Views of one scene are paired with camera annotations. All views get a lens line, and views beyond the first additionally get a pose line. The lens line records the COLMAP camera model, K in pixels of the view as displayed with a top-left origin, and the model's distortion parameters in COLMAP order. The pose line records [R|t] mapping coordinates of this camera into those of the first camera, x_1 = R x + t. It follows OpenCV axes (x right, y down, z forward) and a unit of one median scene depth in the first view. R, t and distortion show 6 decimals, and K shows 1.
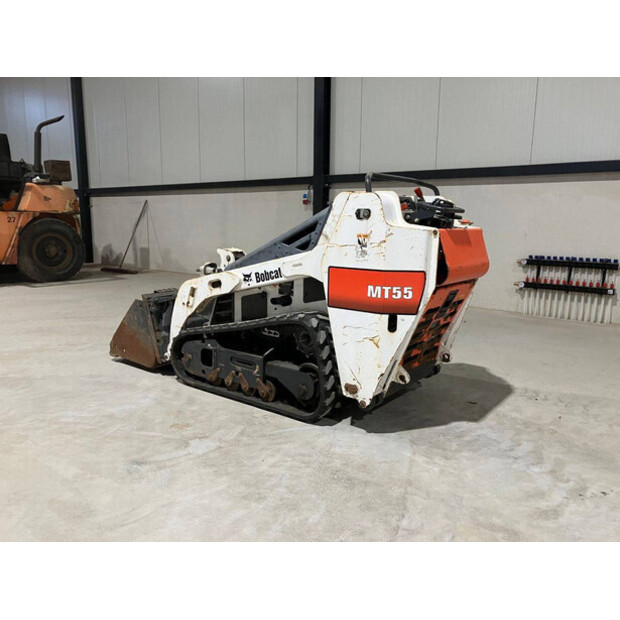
lens RADIAL K [[508.6, 0, 301.6], [0, 508.6, 301.5], [0, 0, 1]] dist [0.027100, -0.033928]
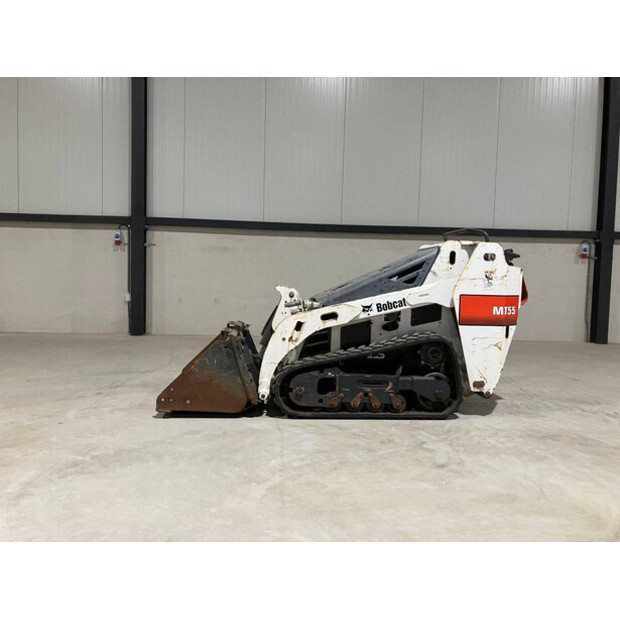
lens RADIAL K [[508.6, 0, 301.3], [0, 508.6, 301.5], [0, 0, 1]] dist [0.027100, -0.033928]
pose [[0.741075, -0.028322, 0.670825, -1.030284], [0.089608, 0.994344, -0.057012, -0.010929], [-0.665416, 0.102361, 0.739421, 0.256653]]
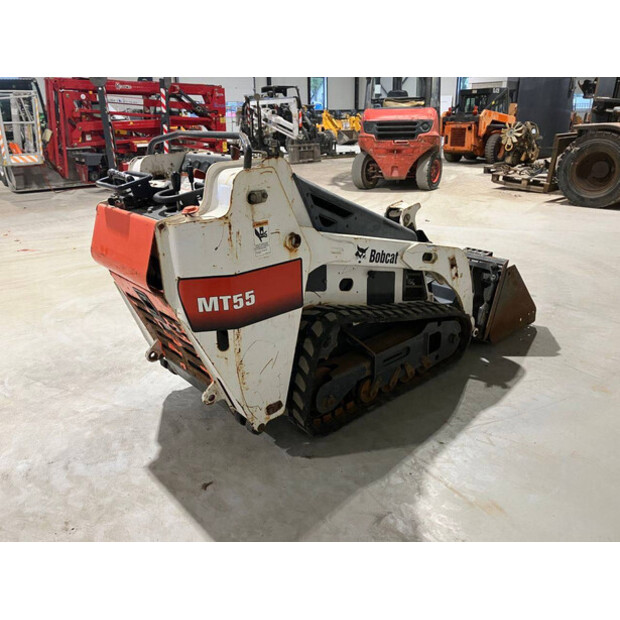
lens RADIAL K [[508.6, 0, 313.9], [0, 508.6, 304.2], [0, 0, 1]] dist [0.027100, -0.033928]
pose [[-0.176961, 0.333593, -0.925959, 0.891452], [-0.139541, 0.922800, 0.359123, -0.288764], [0.974276, 0.192760, -0.116749, 1.236570]]
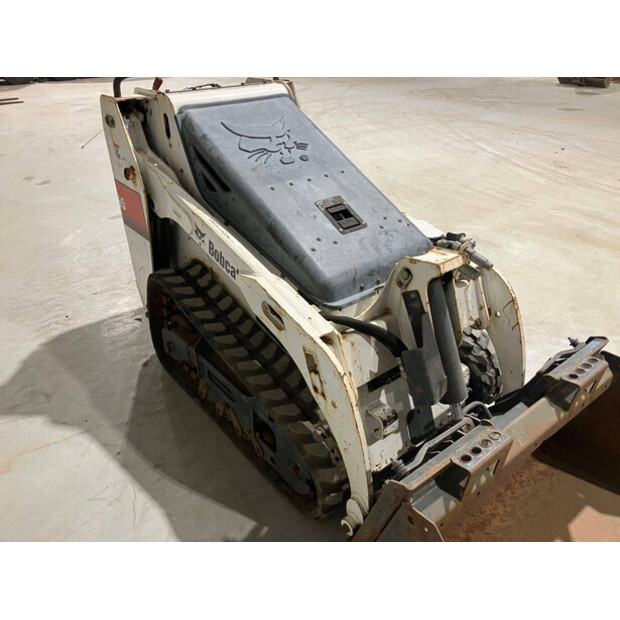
lens RADIAL K [[508.6, 0, 318.1], [0, 508.6, 310.8], [0, 0, 1]] dist [0.027100, -0.033928]
pose [[-0.976301, -0.121368, 0.179183, -0.156384], [0.020805, 0.771481, 0.635912, -0.423267], [-0.215415, 0.624570, -0.750672, 1.715822]]
